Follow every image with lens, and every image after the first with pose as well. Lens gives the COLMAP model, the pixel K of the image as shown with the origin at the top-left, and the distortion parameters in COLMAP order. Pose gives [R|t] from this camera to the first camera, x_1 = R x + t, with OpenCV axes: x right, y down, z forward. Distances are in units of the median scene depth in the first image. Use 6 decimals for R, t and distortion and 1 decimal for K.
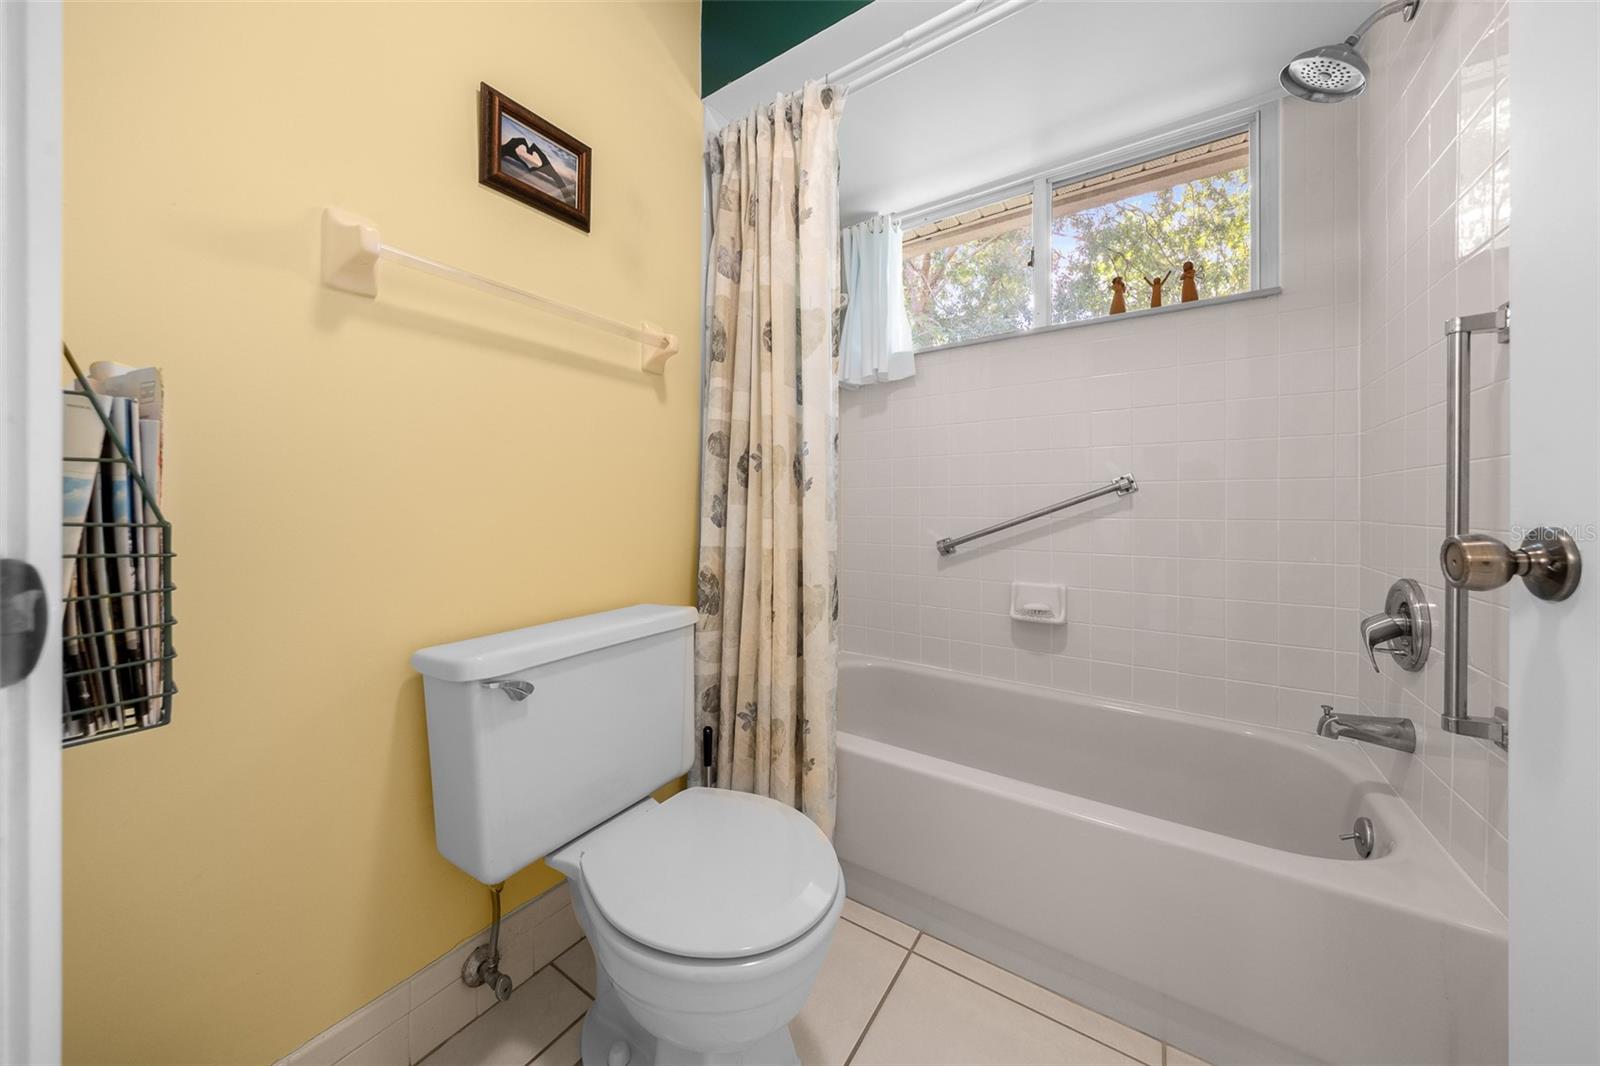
lens RADIAL K [[502.7, 0, 800.2], [0, 502.7, 519.7], [0, 0, 1]] dist [-0.004904, 0.000190]
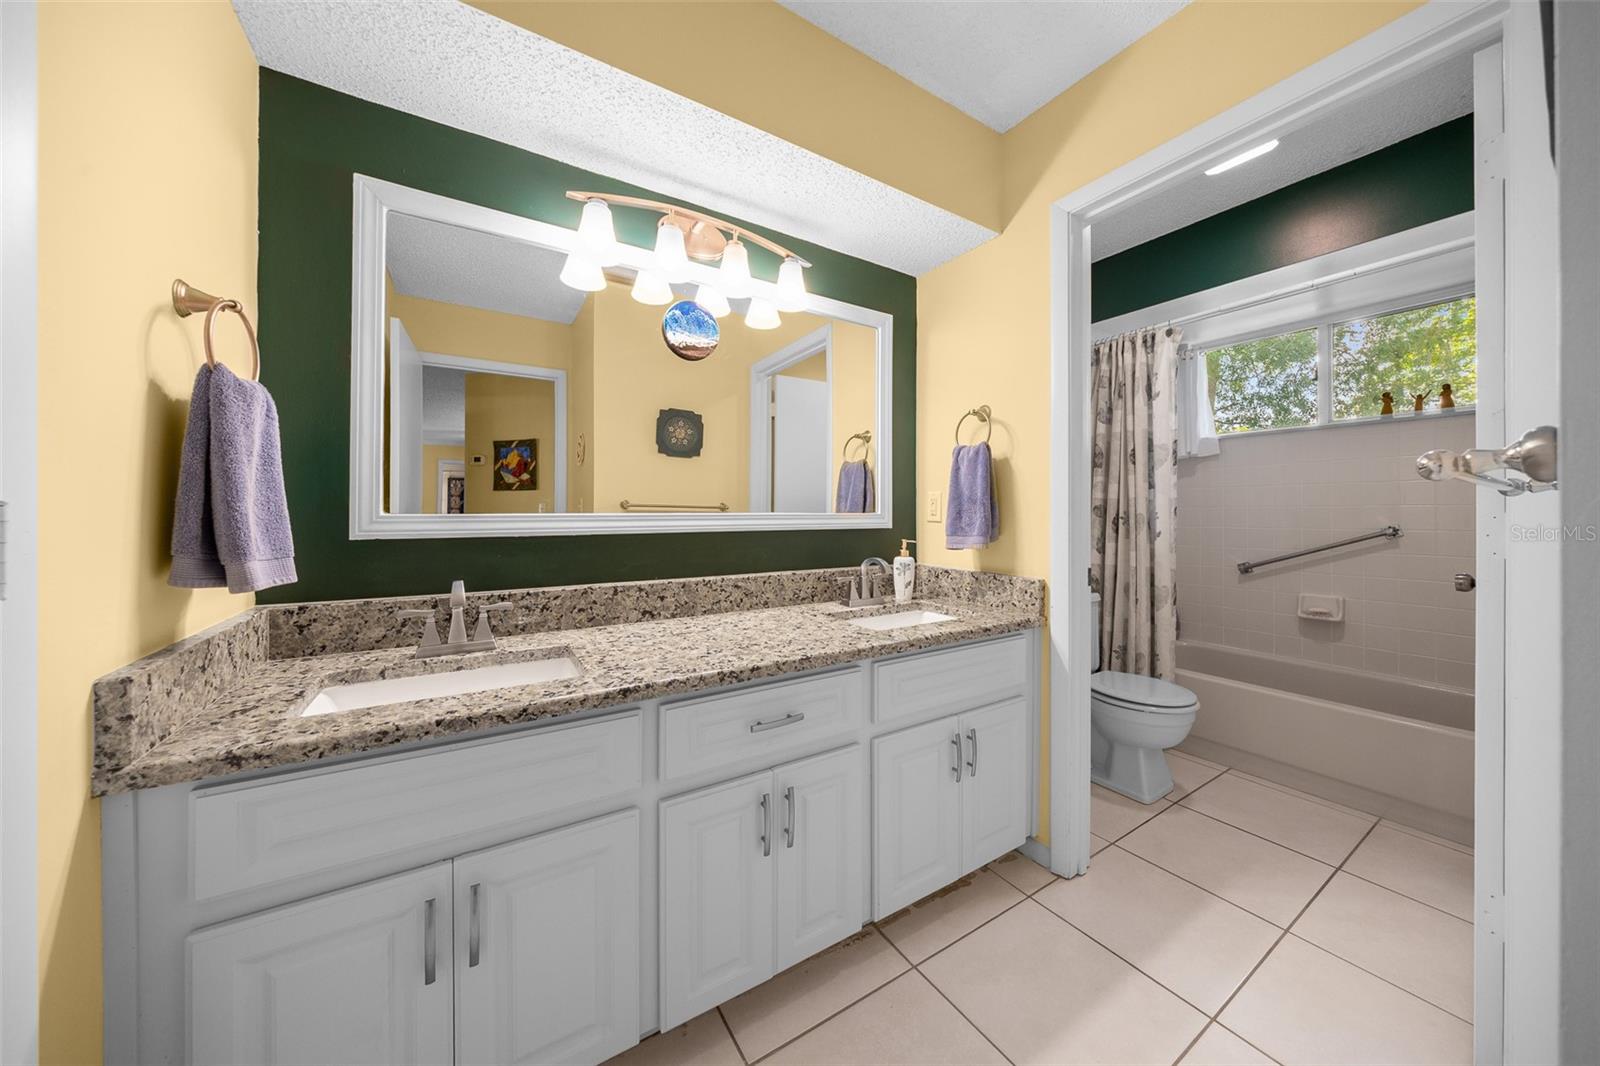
lens RADIAL K [[532.6, 0, 800.1], [0, 532.6, 520.8], [0, 0, 1]] dist [-0.006795, 0.000168]
pose [[0.918852, 0.002827, -0.394593, -0.420202], [-0.007419, 0.999921, -0.010112, -0.084488], [0.394533, 0.012219, 0.918800, -1.345717]]
